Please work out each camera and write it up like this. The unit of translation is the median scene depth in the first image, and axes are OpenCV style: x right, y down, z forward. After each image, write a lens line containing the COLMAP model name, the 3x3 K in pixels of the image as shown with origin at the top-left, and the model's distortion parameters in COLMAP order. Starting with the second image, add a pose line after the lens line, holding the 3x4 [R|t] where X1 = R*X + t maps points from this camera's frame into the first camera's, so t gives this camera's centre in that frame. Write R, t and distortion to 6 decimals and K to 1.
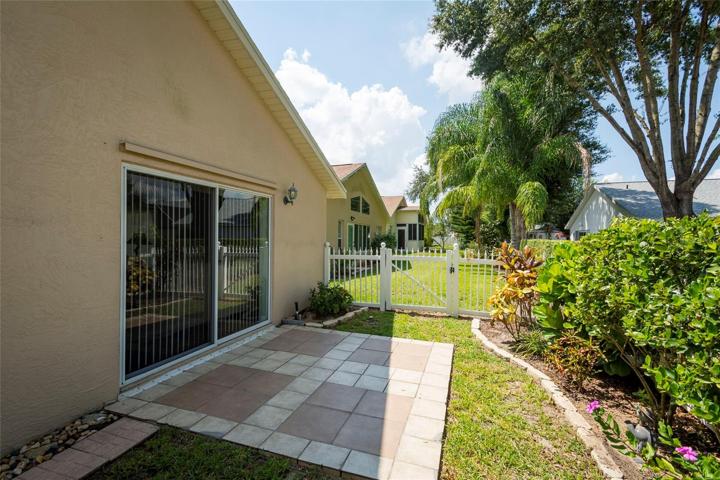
lens RADIAL K [[328.3, 0, 352.0], [0, 328.3, 238.8], [0, 0, 1]] dist [0.018214, -0.016426]
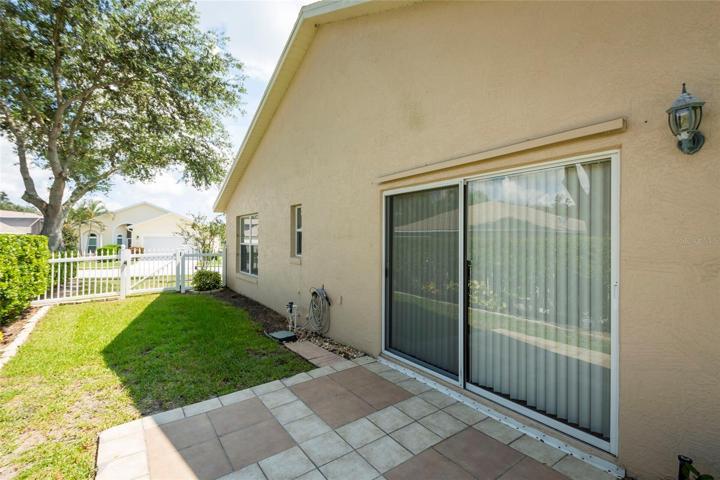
lens RADIAL K [[317.4, 0, 360.0], [0, 317.4, 240.0], [0, 0, 1]] dist [0.010529, -0.014506]
pose [[-0.567098, -0.010184, -0.823587, 0.077029], [-0.006592, 0.999948, -0.007826, -0.002932], [0.823624, 0.000991, -0.567135, 0.275257]]
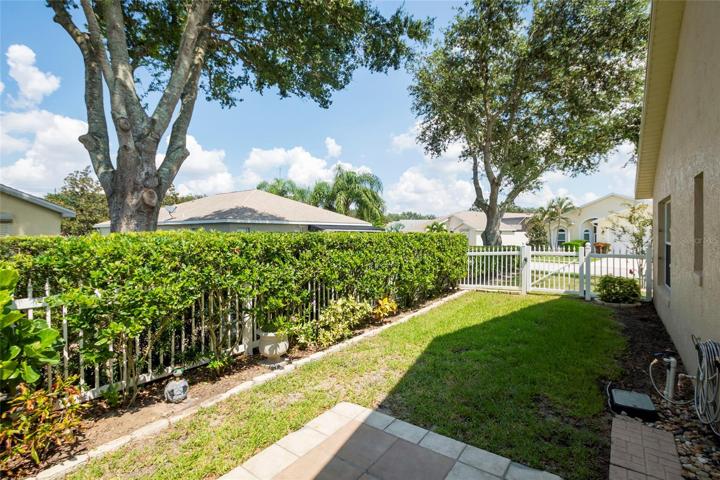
lens RADIAL K [[328.3, 0, 352.0], [0, 328.3, 238.8], [0, 0, 1]] dist [0.018214, -0.016426]
pose [[-0.955892, -0.010663, 0.293526, -0.029227], [-0.007274, 0.999894, 0.012632, -0.006105], [-0.293630, 0.009939, -0.955868, 0.264768]]
